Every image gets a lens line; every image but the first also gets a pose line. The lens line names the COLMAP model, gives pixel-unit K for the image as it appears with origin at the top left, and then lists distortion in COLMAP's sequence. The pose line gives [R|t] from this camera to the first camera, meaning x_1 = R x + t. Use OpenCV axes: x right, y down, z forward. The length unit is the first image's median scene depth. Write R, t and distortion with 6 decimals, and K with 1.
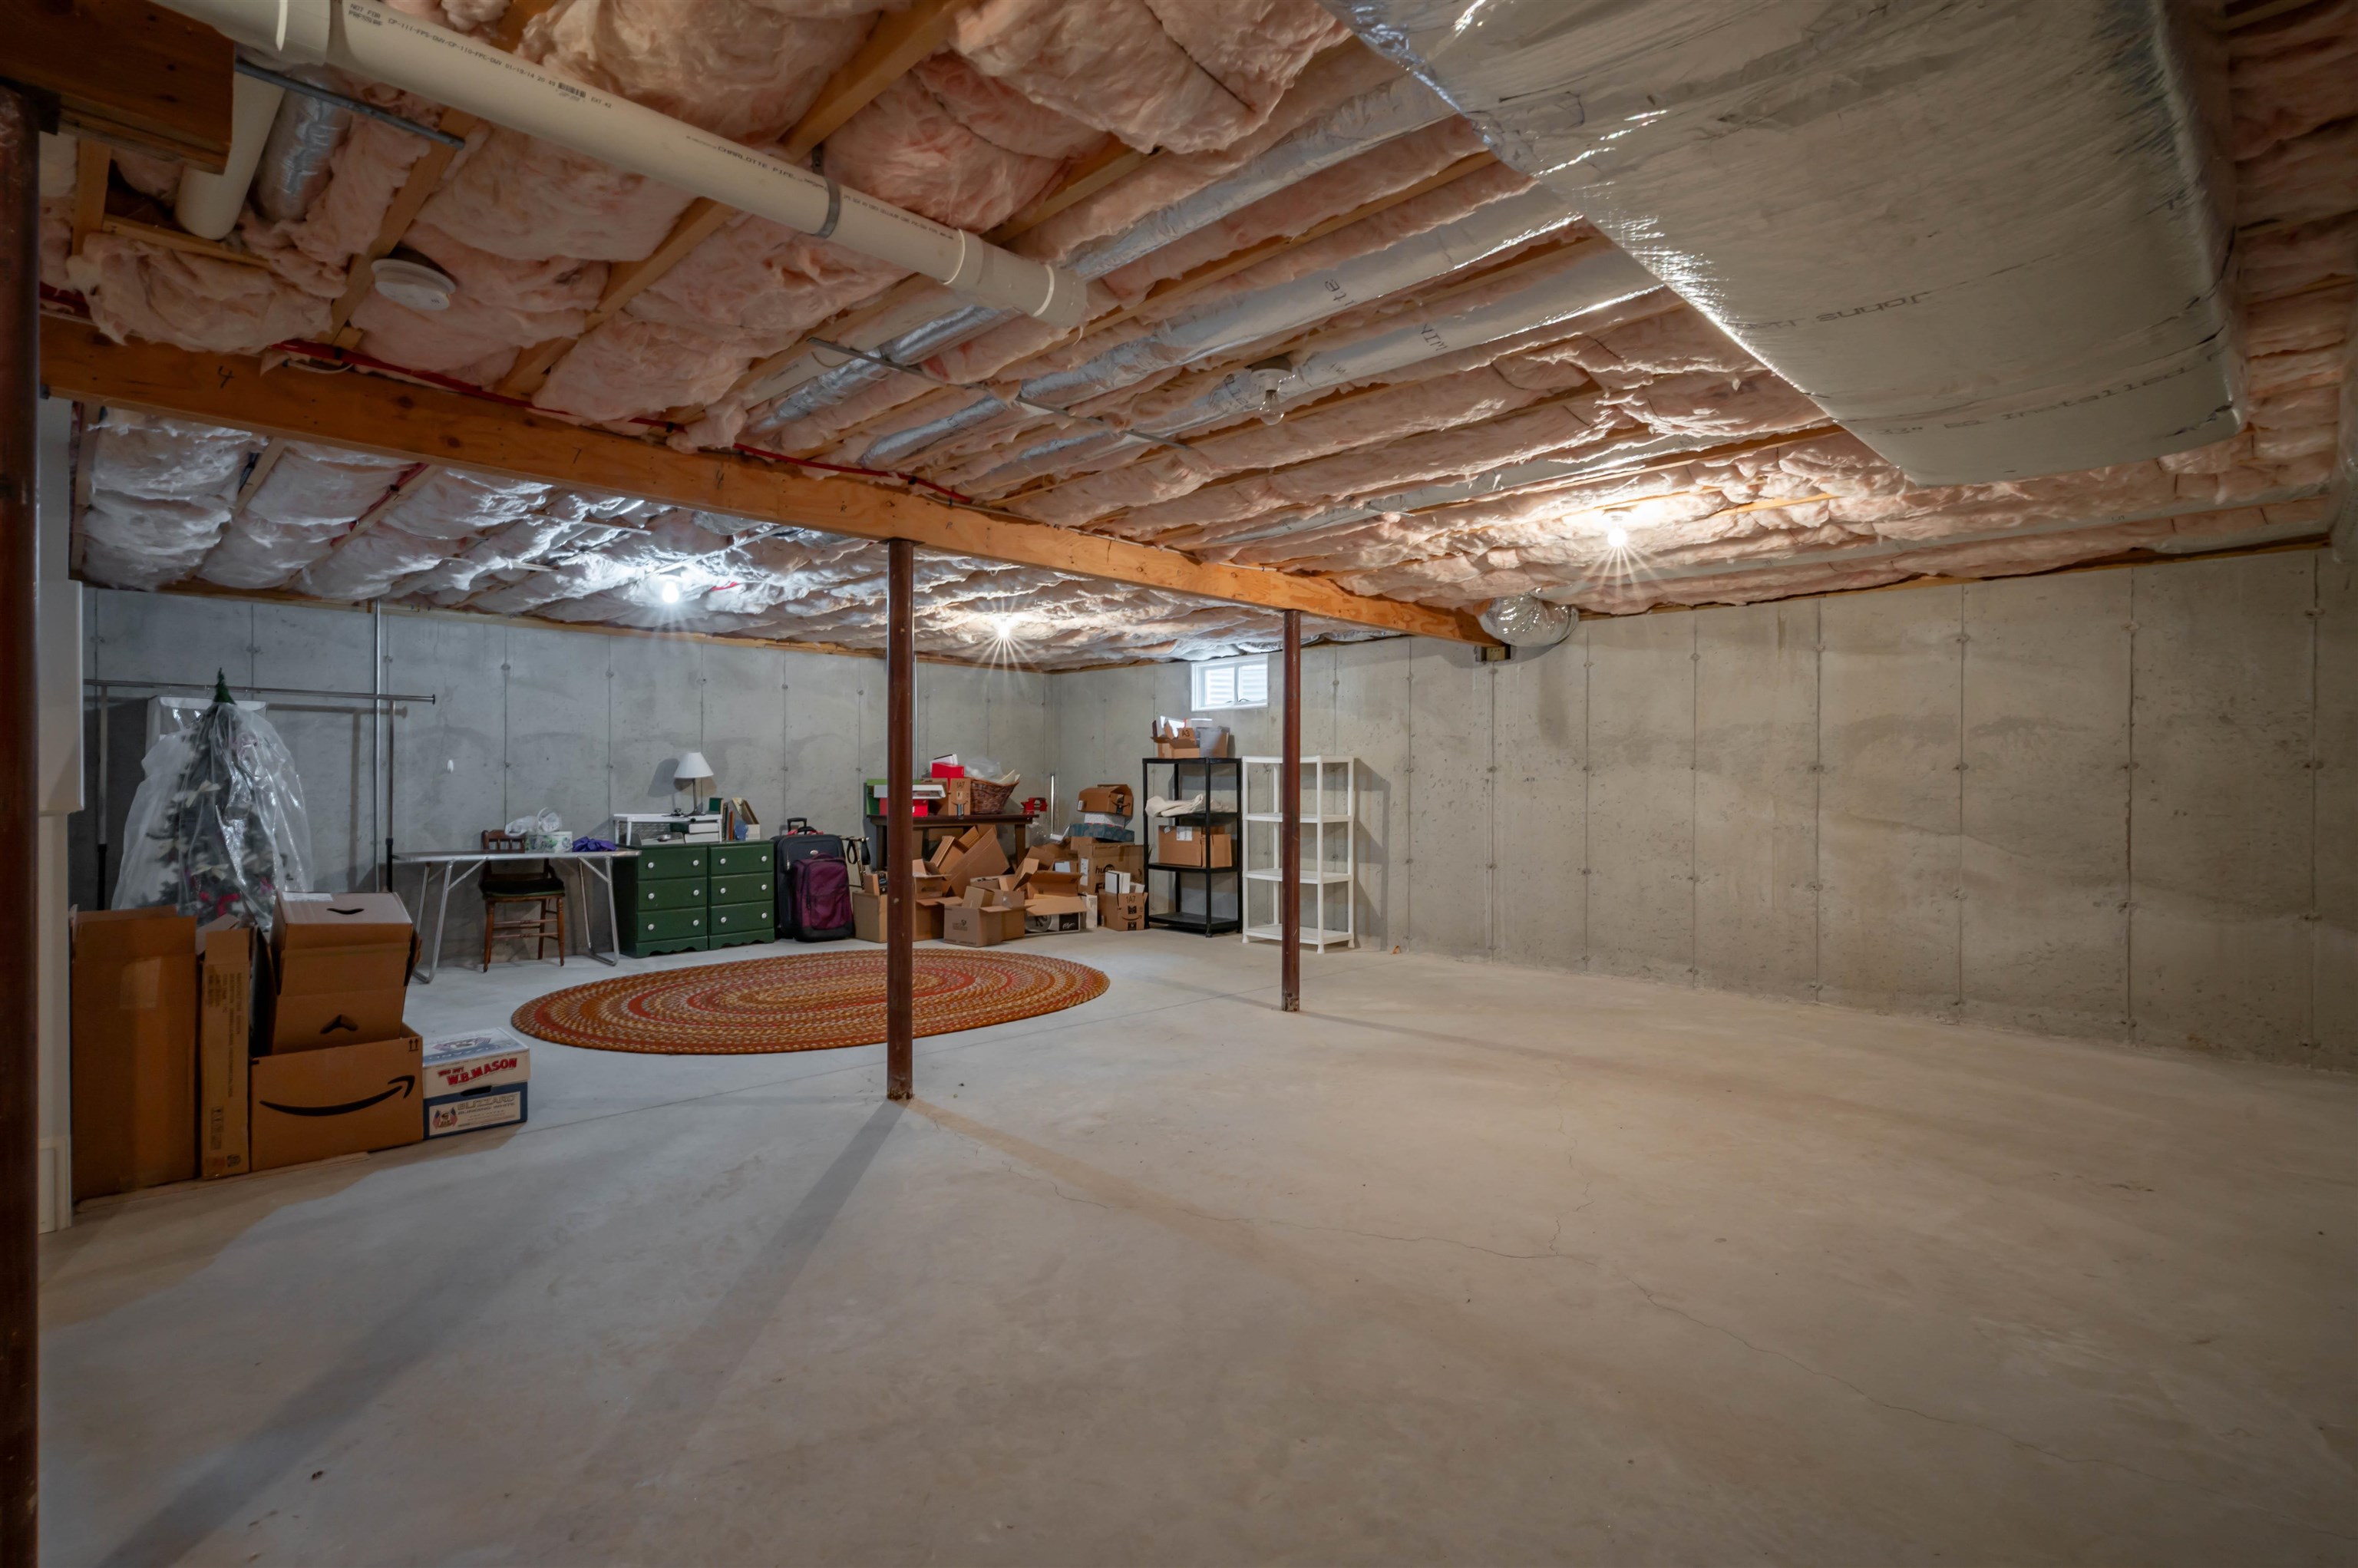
lens RADIAL K [[1140.0, 0, 1181.6], [0, 1140.0, 781.2], [0, 0, 1]] dist [0.005331, 0.000887]
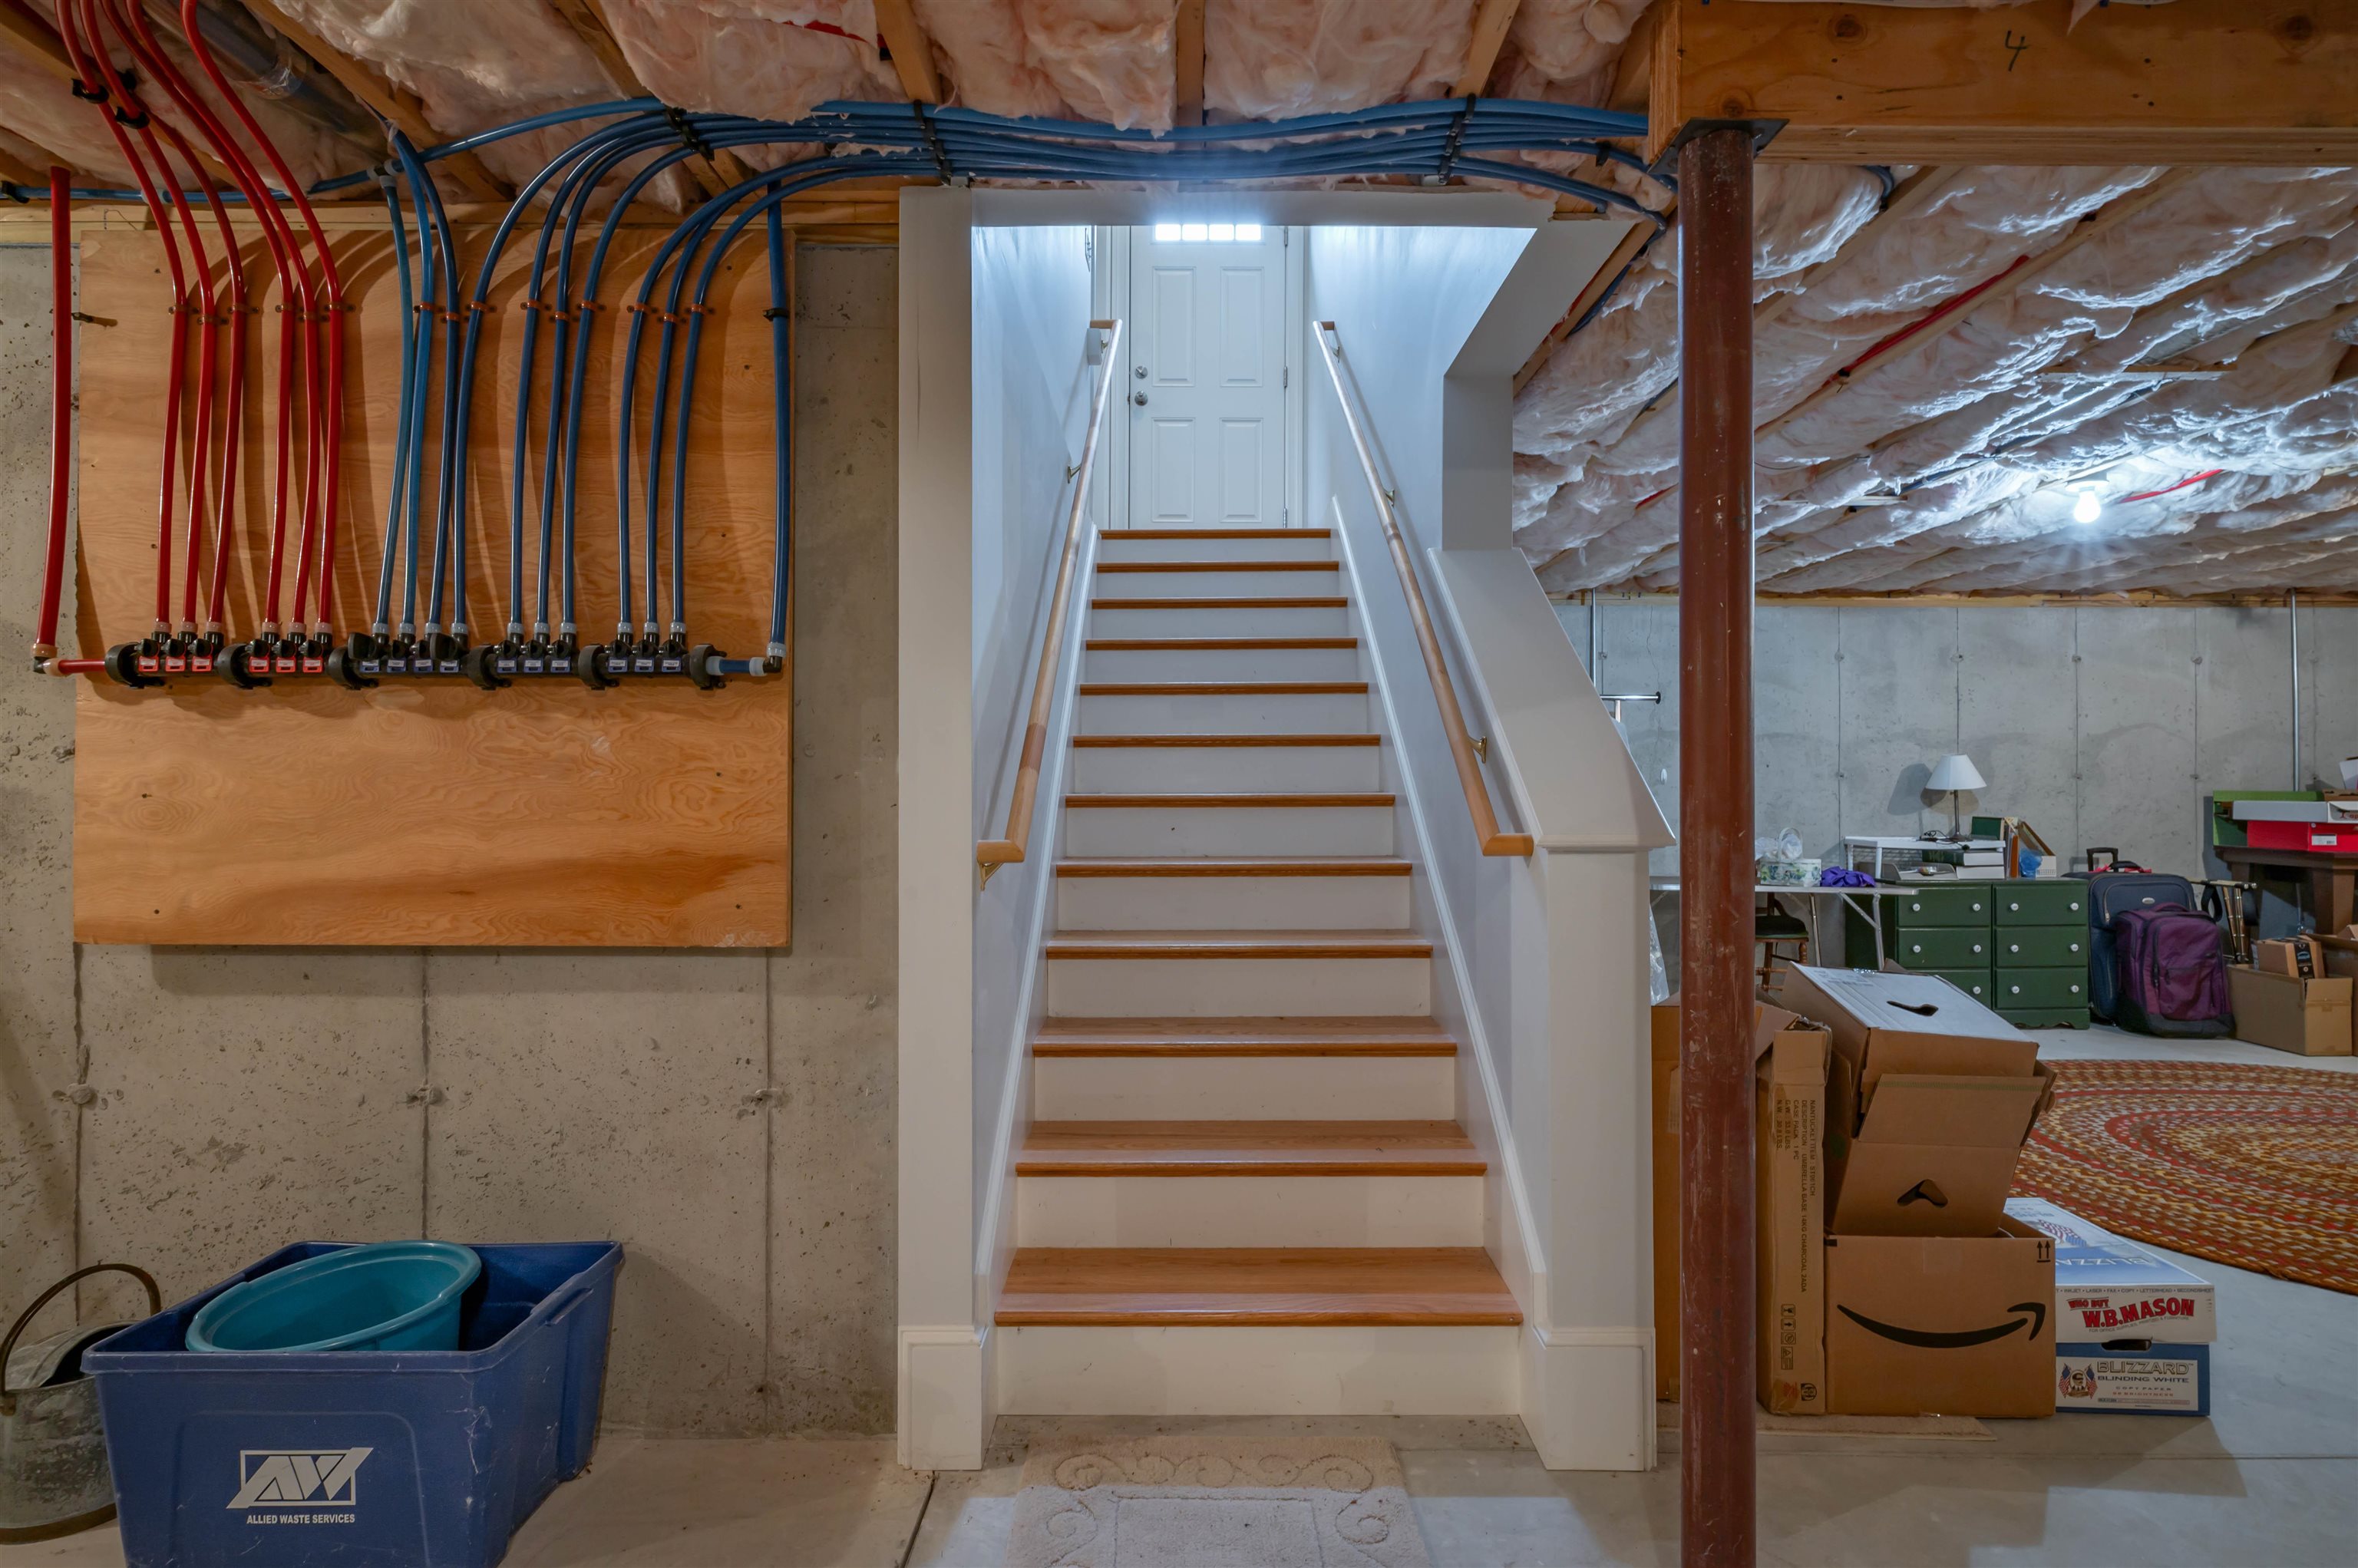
lens RADIAL K [[1140.0, 0, 1174.7], [0, 1140.0, 781.4], [0, 0, 1]] dist [0.005331, 0.000887]
pose [[0.706724, -0.004128, -0.707477, -0.275990], [-0.000954, 0.999977, -0.006787, -0.002837], [0.707489, 0.005472, 0.706704, 0.130168]]
